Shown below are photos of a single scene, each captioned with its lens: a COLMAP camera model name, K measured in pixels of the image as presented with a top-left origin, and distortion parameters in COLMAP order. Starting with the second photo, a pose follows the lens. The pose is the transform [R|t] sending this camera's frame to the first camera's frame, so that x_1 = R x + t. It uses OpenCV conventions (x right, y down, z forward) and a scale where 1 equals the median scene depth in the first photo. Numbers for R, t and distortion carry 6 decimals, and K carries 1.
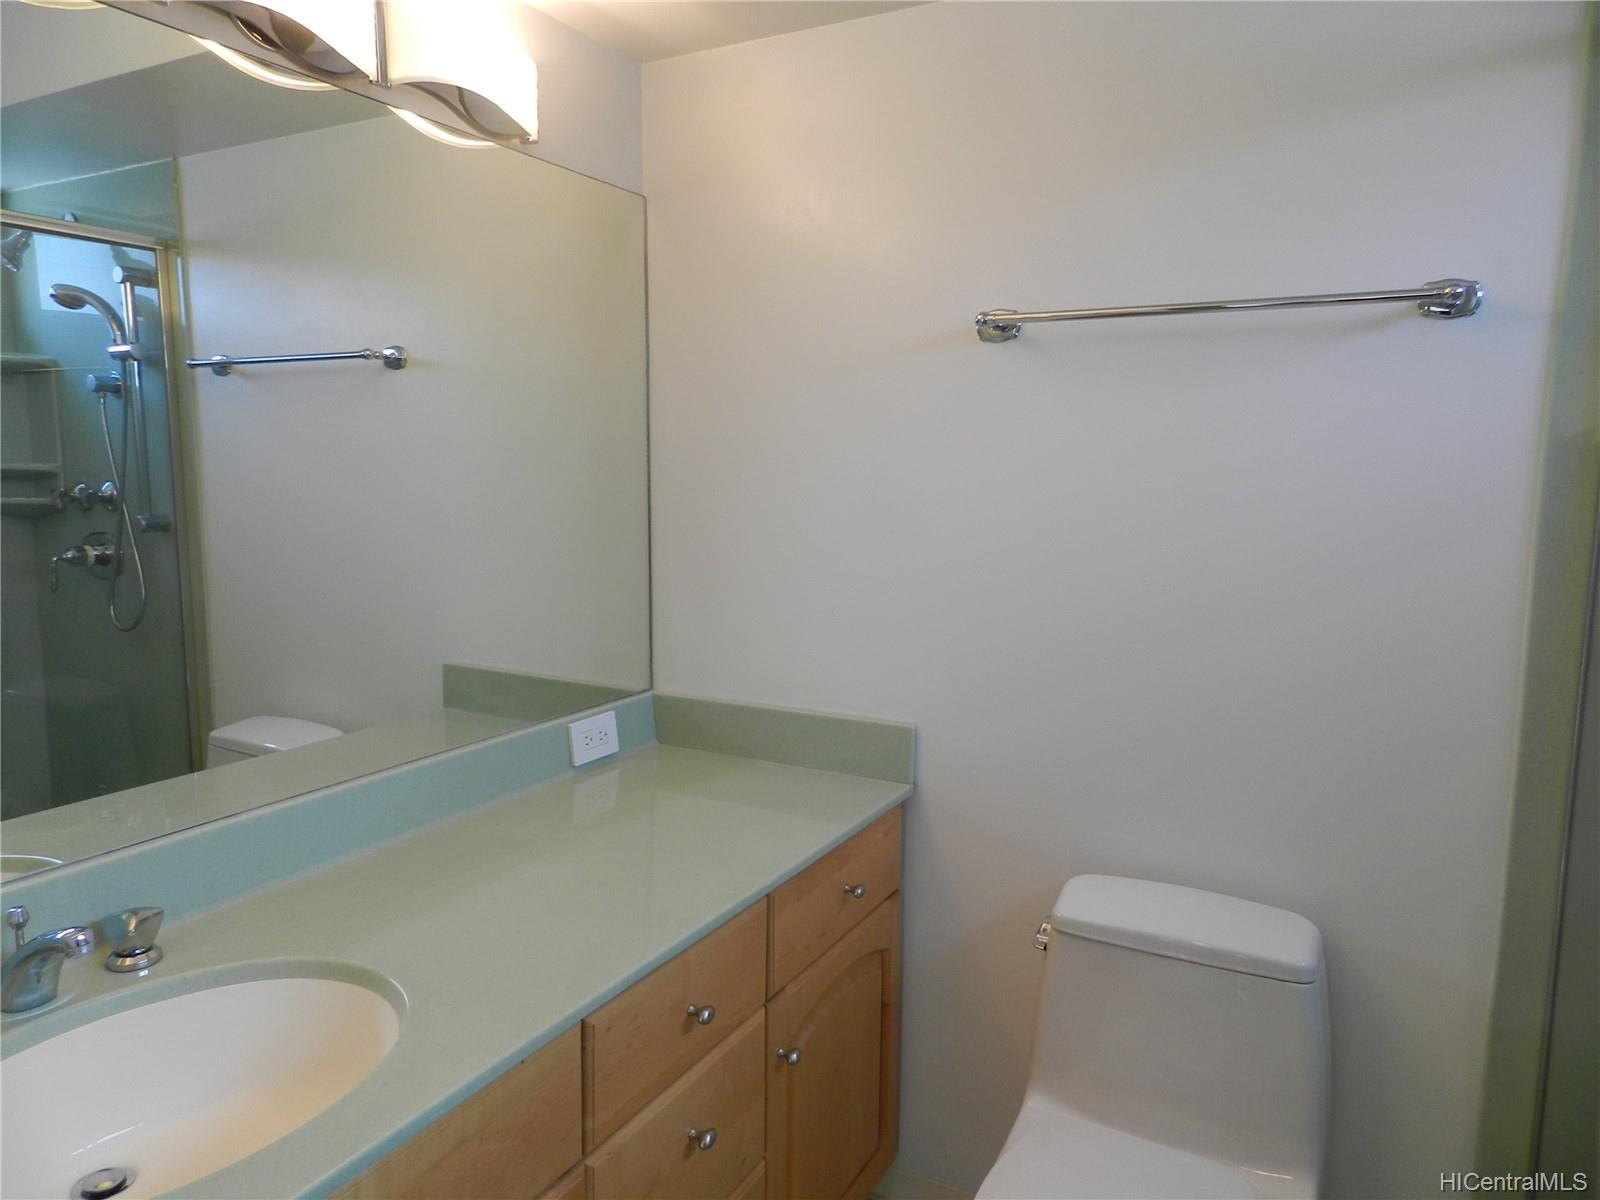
lens RADIAL K [[1072.8, 0, 800.0], [0, 1072.8, 600.0], [0, 0, 1]] dist [0.014460, -0.004529]
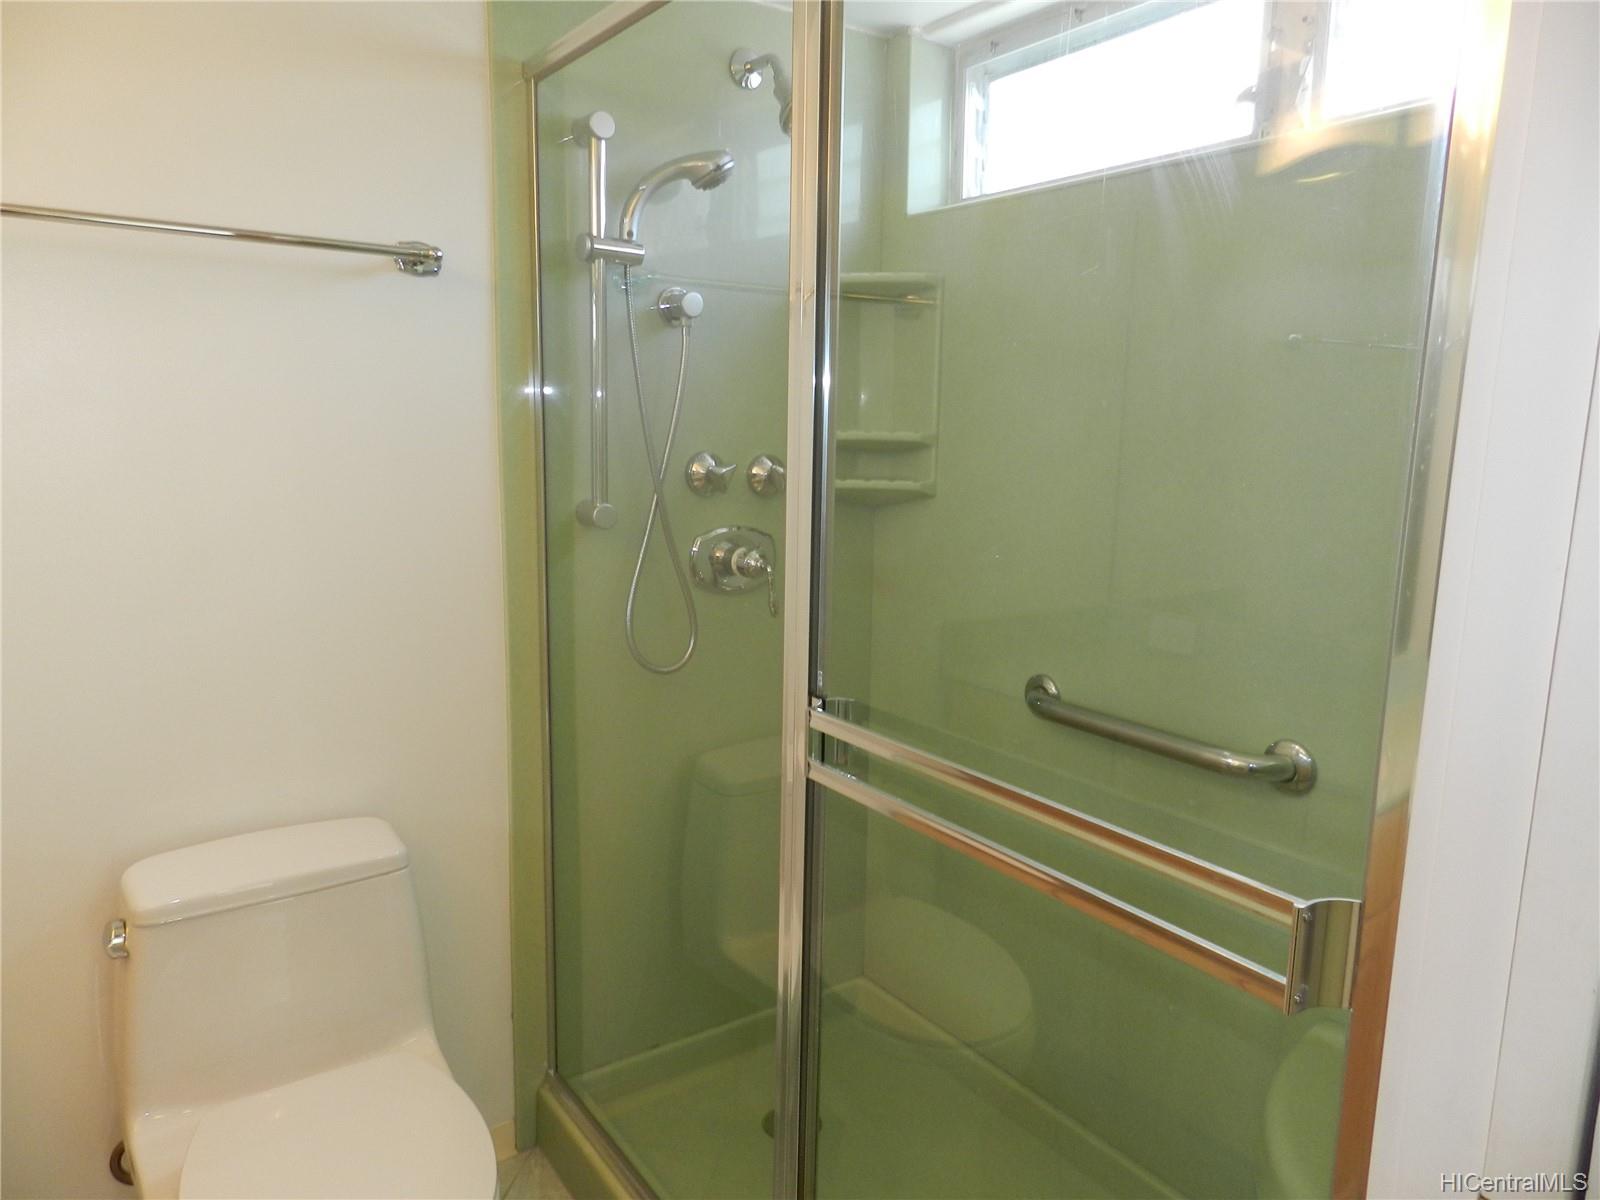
lens RADIAL K [[1072.8, 0, 800.0], [0, 1072.8, 600.0], [0, 0, 1]] dist [0.014460, -0.004529]
pose [[0.430862, -0.157243, 0.888613, -0.303999], [0.098383, 0.987018, 0.126953, -0.021960], [-0.897039, 0.032725, 0.440739, 0.124910]]
